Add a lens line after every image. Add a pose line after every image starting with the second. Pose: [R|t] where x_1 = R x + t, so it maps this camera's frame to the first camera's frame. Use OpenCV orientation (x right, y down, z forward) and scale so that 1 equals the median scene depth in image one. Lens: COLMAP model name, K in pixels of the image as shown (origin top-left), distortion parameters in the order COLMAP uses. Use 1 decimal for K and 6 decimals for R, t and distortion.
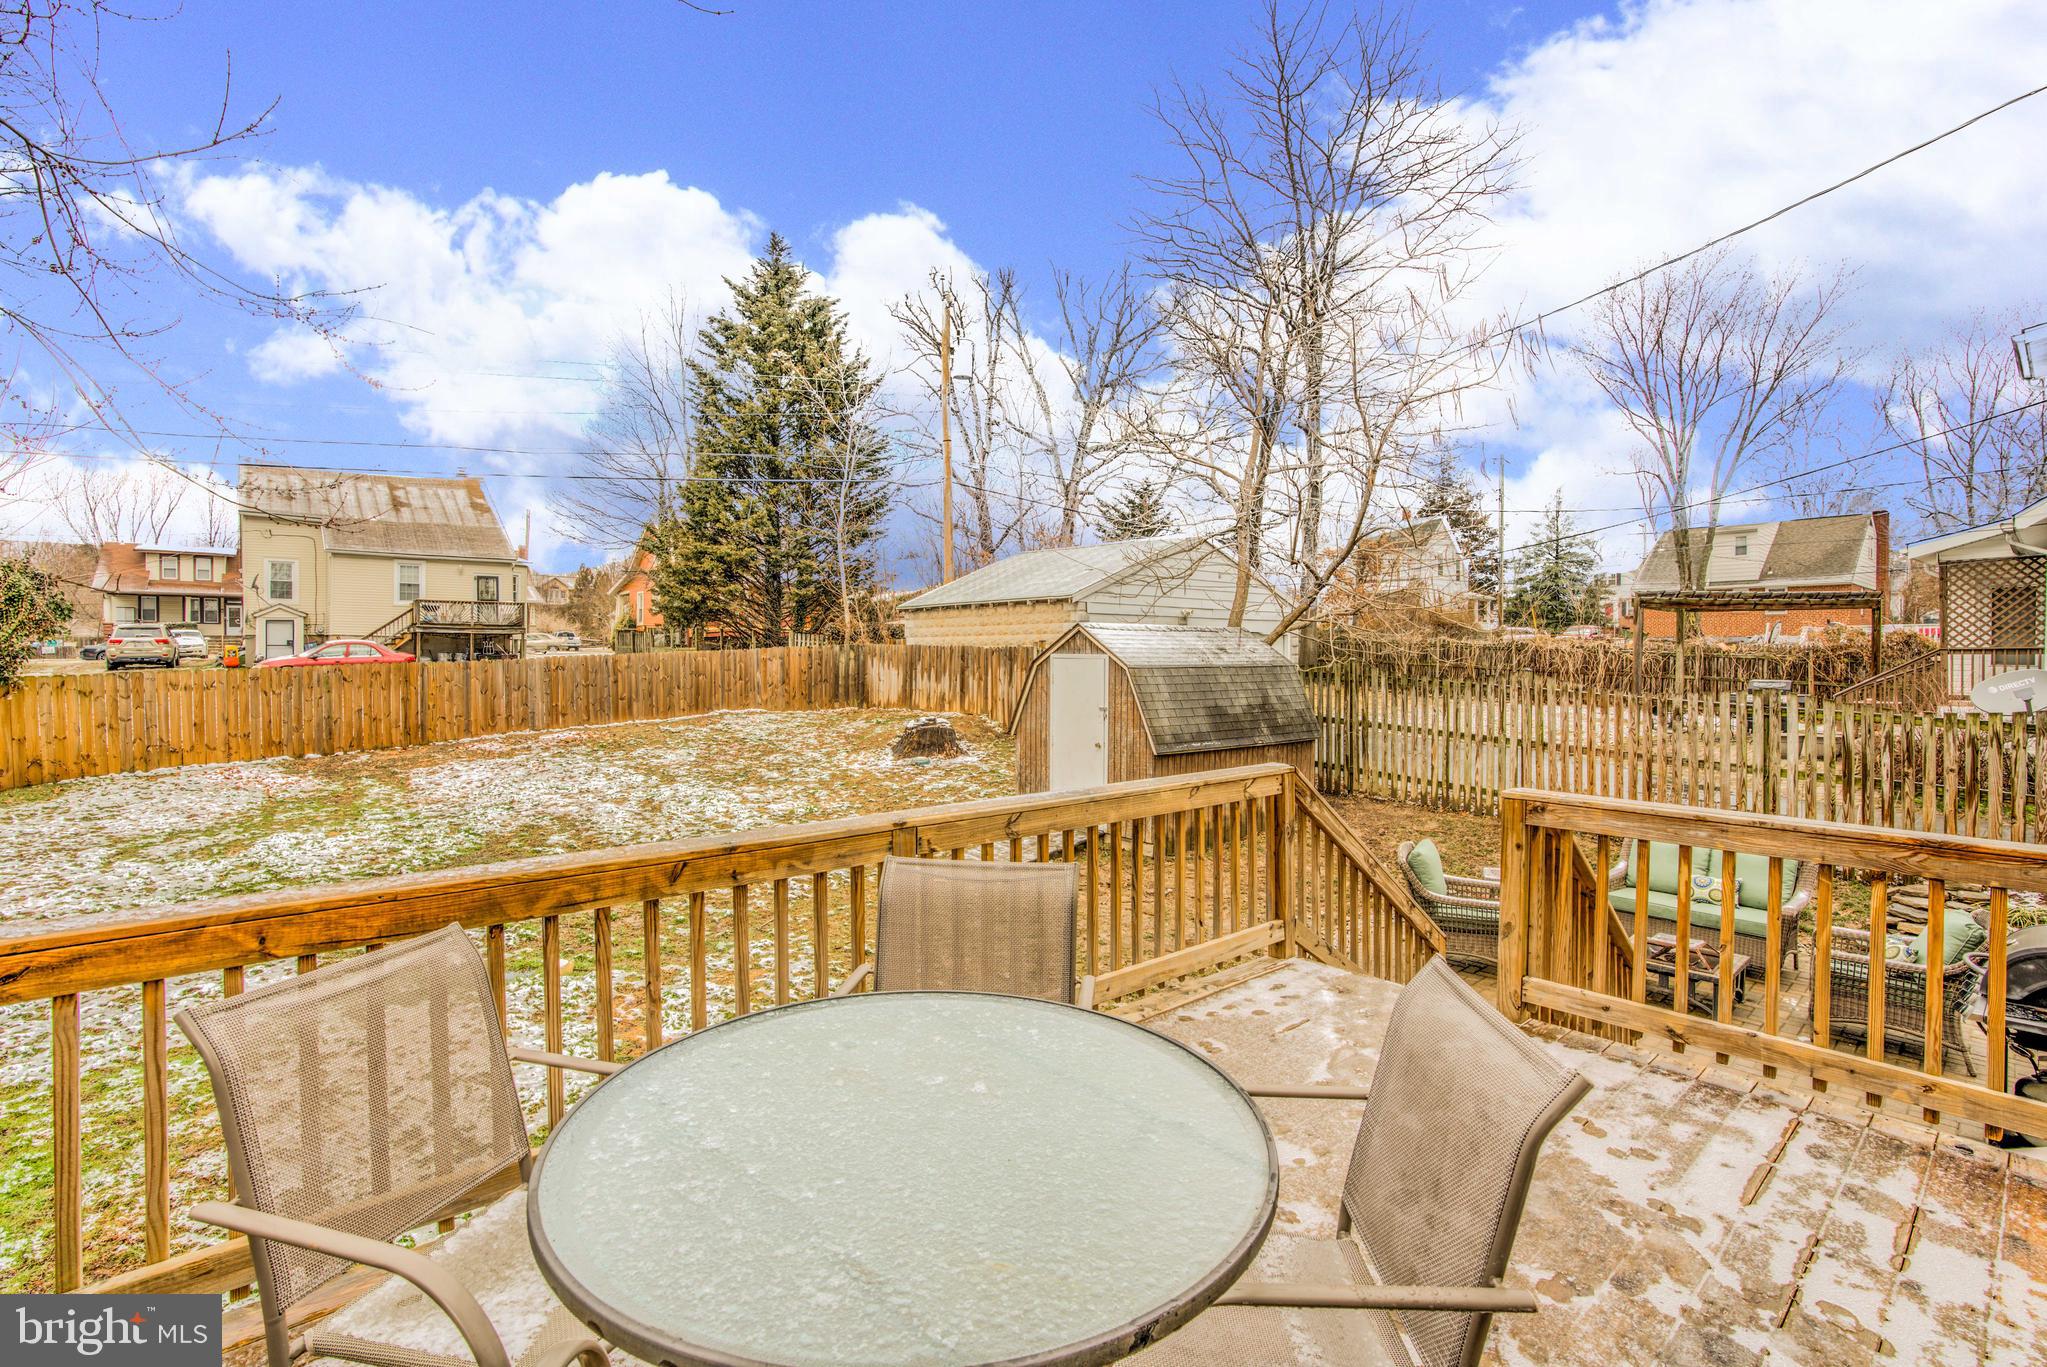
lens RADIAL K [[972.1, 0, 1015.9], [0, 972.1, 665.3], [0, 0, 1]] dist [-0.070676, 0.030630]
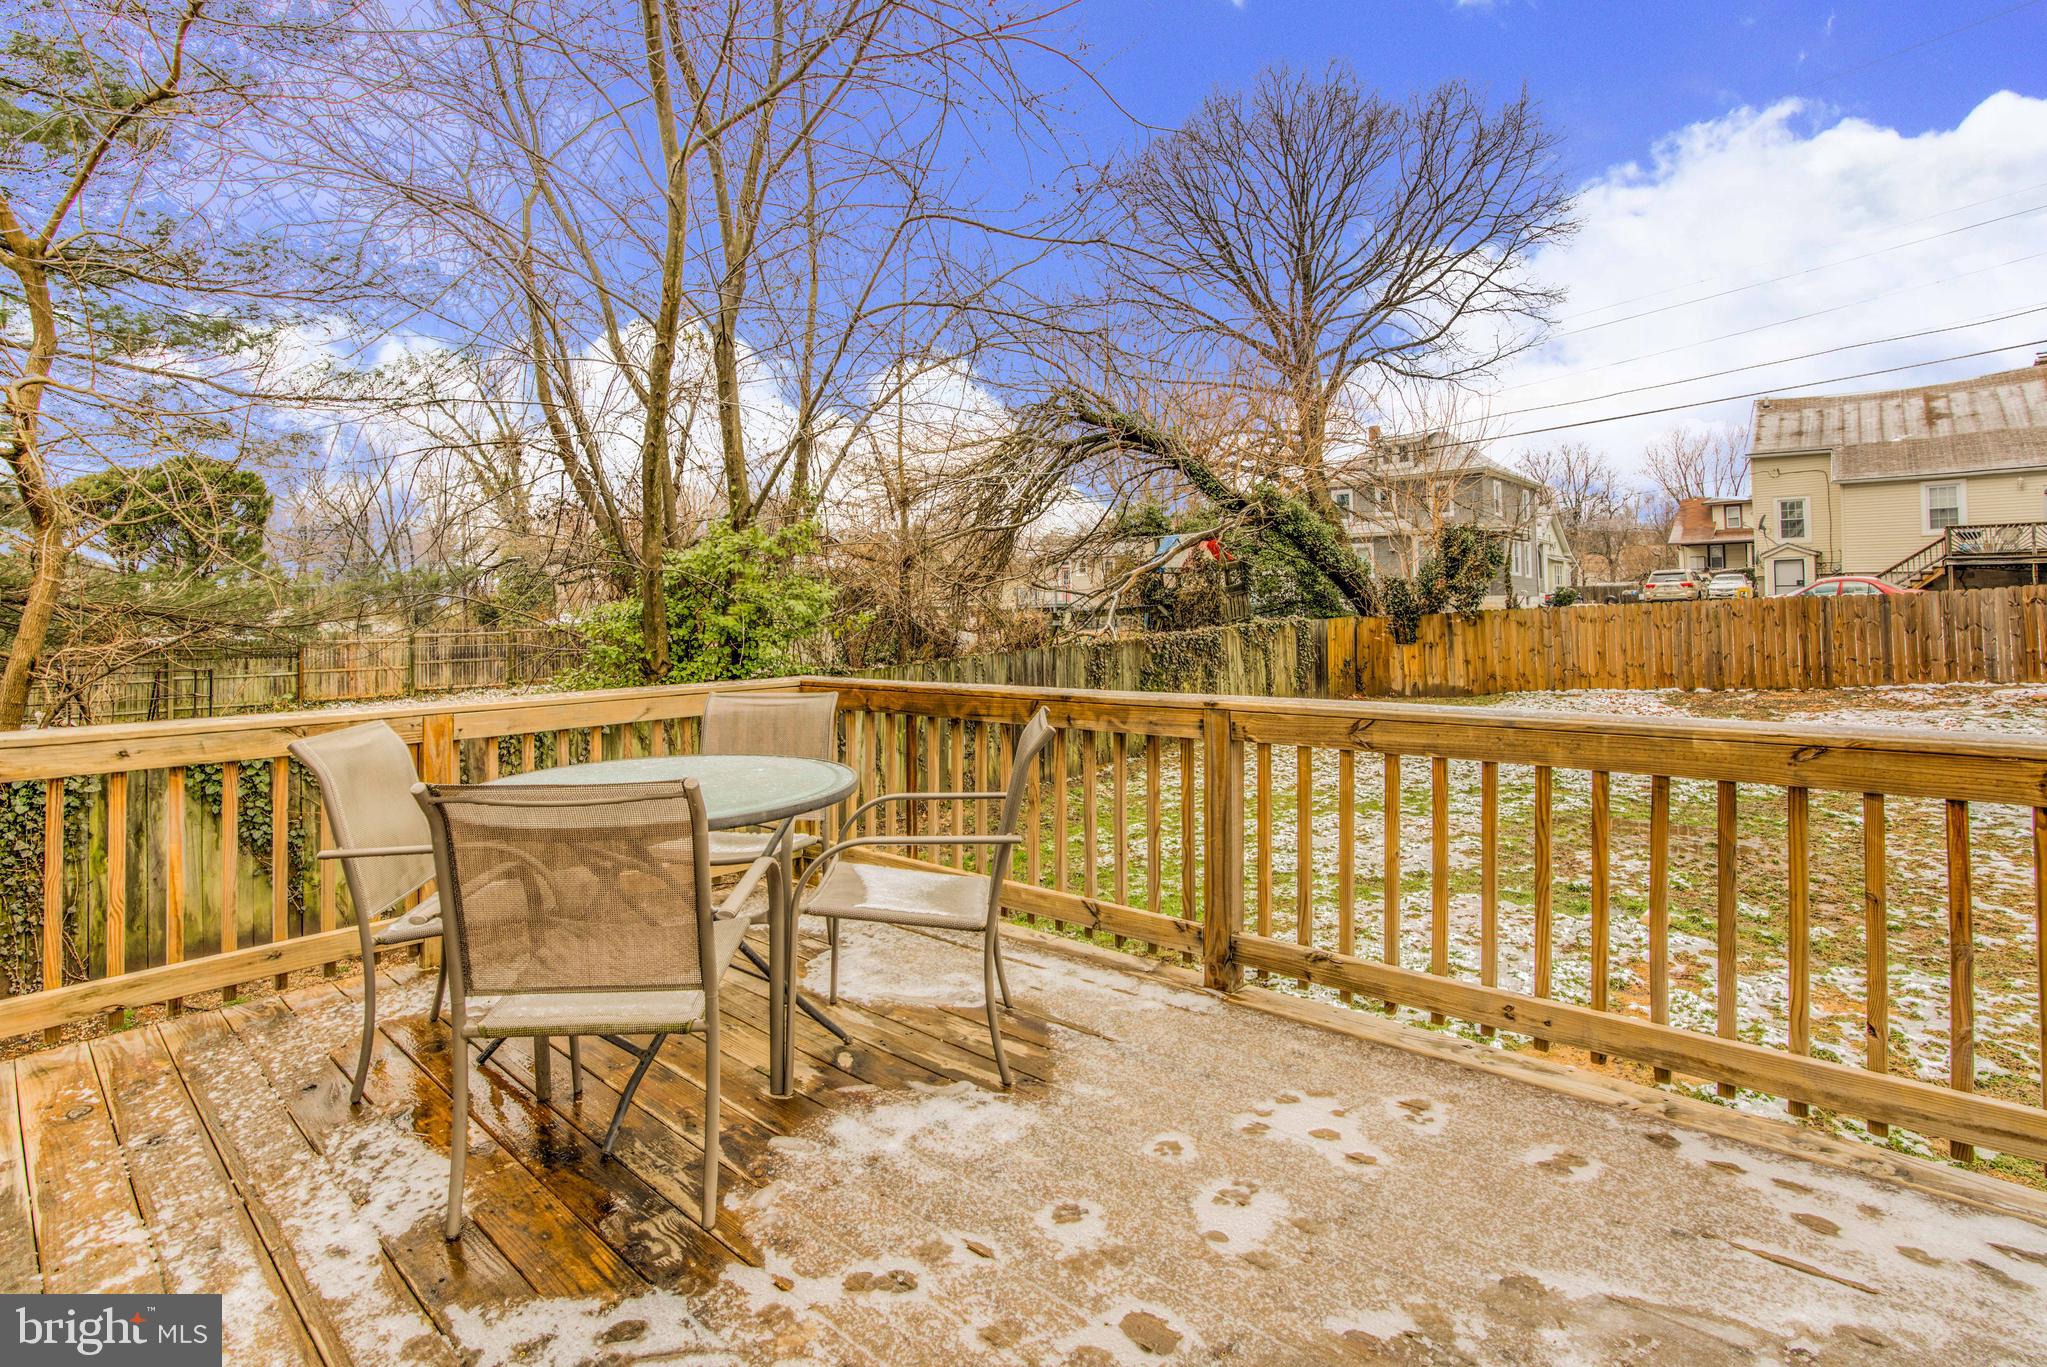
lens RADIAL K [[973.2, 0, 988.0], [0, 973.2, 580.1], [0, 0, 1]] dist [-0.069939, 0.025236]
pose [[0.119793, -0.032658, -0.992262, 0.123333], [-0.002046, 0.999449, -0.033142, 0.010635], [0.992797, 0.006000, 0.119660, 0.097918]]
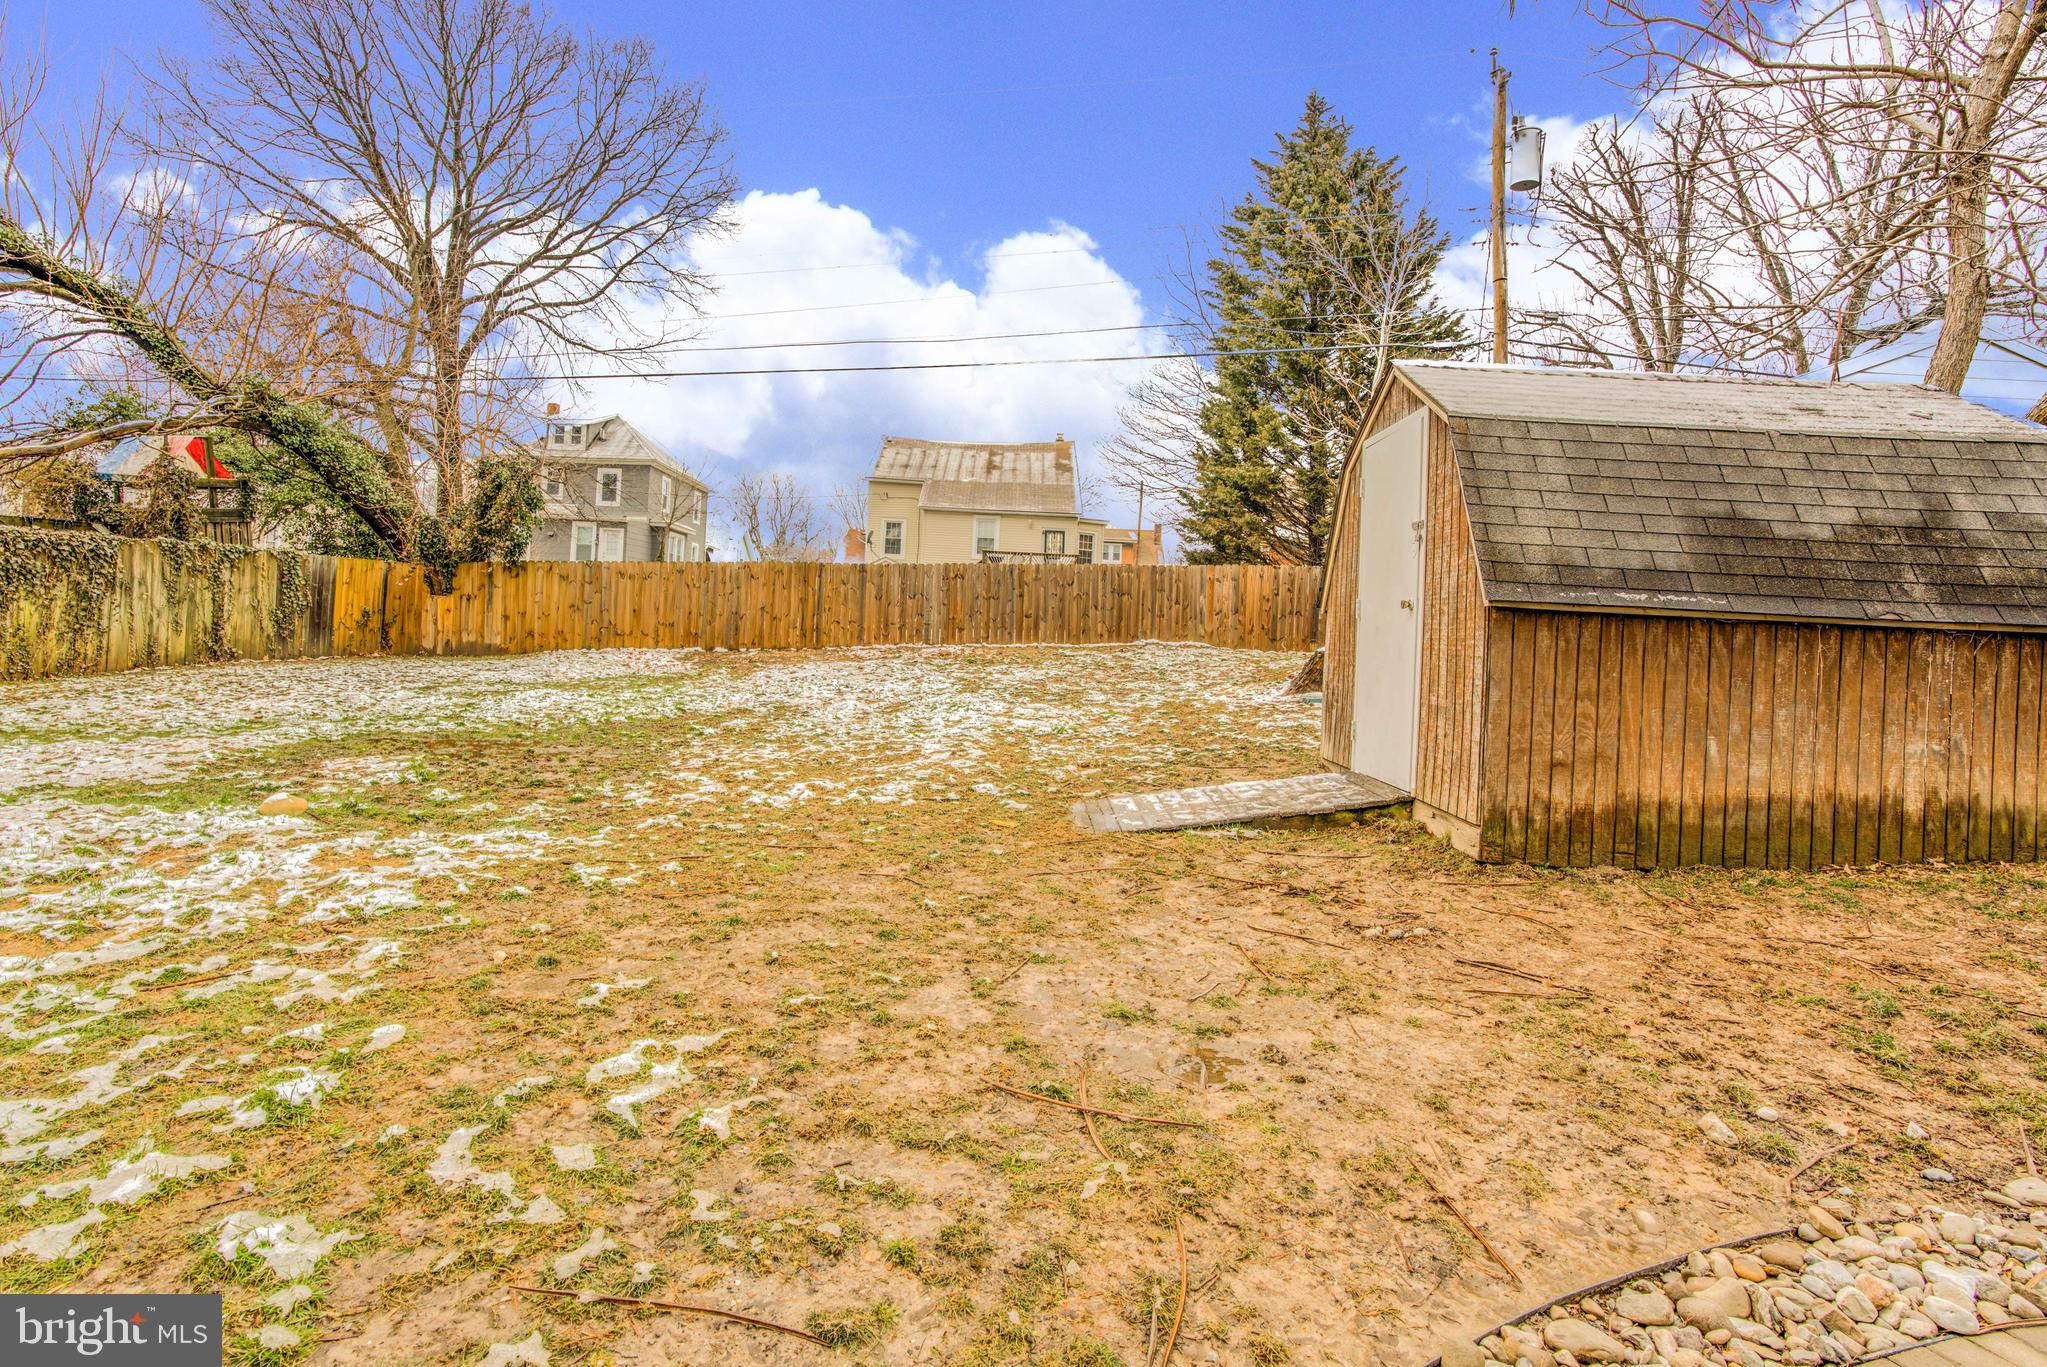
lens RADIAL K [[1000.6, 0, 991.8], [0, 1000.6, 624.5], [0, 0, 1]] dist [-0.072202, 0.034880]
pose [[0.759433, 0.022327, -0.650203, 0.134565], [-0.053956, 0.998129, -0.028747, 0.064866], [0.648345, 0.056914, 0.759217, 0.288853]]
